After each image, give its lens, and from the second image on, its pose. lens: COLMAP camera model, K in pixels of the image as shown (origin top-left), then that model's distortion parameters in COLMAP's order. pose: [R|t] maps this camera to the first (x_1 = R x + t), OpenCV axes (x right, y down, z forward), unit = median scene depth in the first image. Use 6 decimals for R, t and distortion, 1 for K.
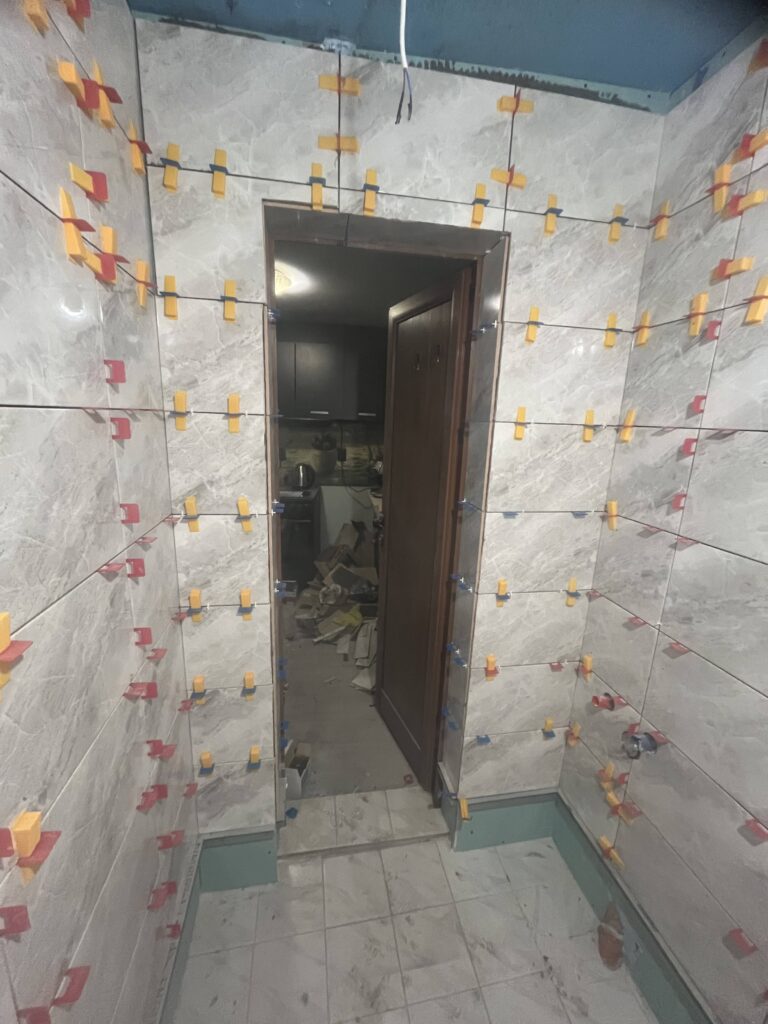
lens RADIAL K [[410.9, 0, 385.9], [0, 410.9, 511.6], [0, 0, 1]] dist [-0.003541, -0.000940]
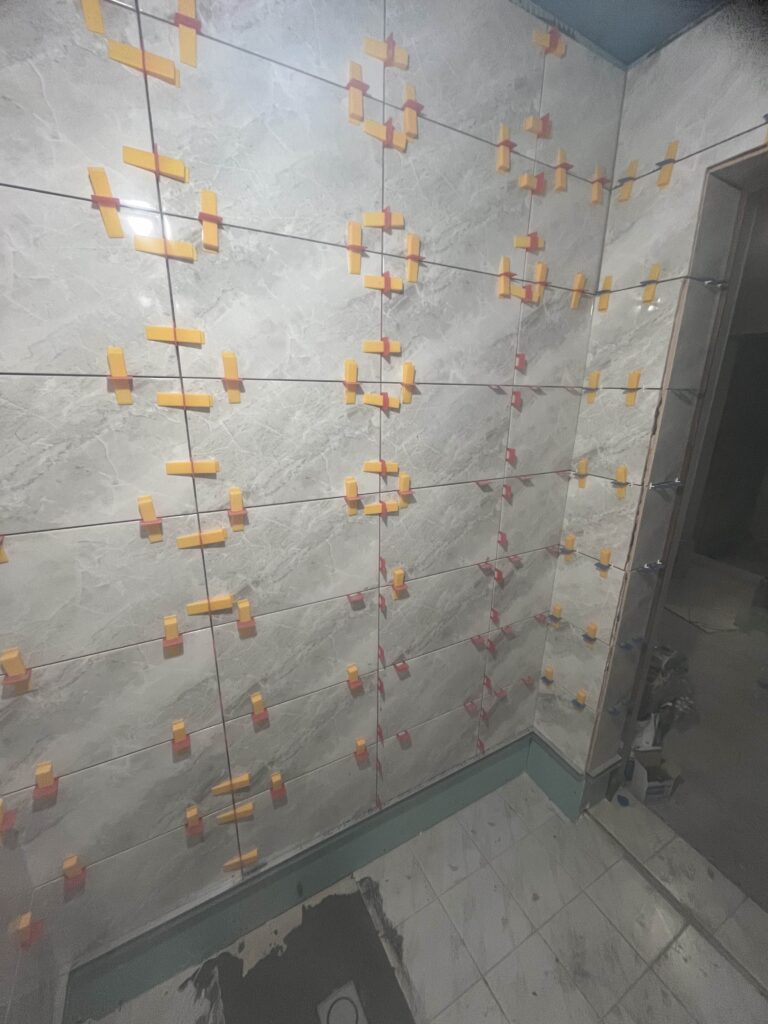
lens RADIAL K [[410.9, 0, 385.9], [0, 410.9, 511.6], [0, 0, 1]] dist [-0.003541, -0.000940]
pose [[0.310185, 0.242435, -0.919245, 0.512529], [-0.215835, 0.959647, 0.180261, 0.023577], [0.925851, 0.142491, 0.349994, 0.046150]]
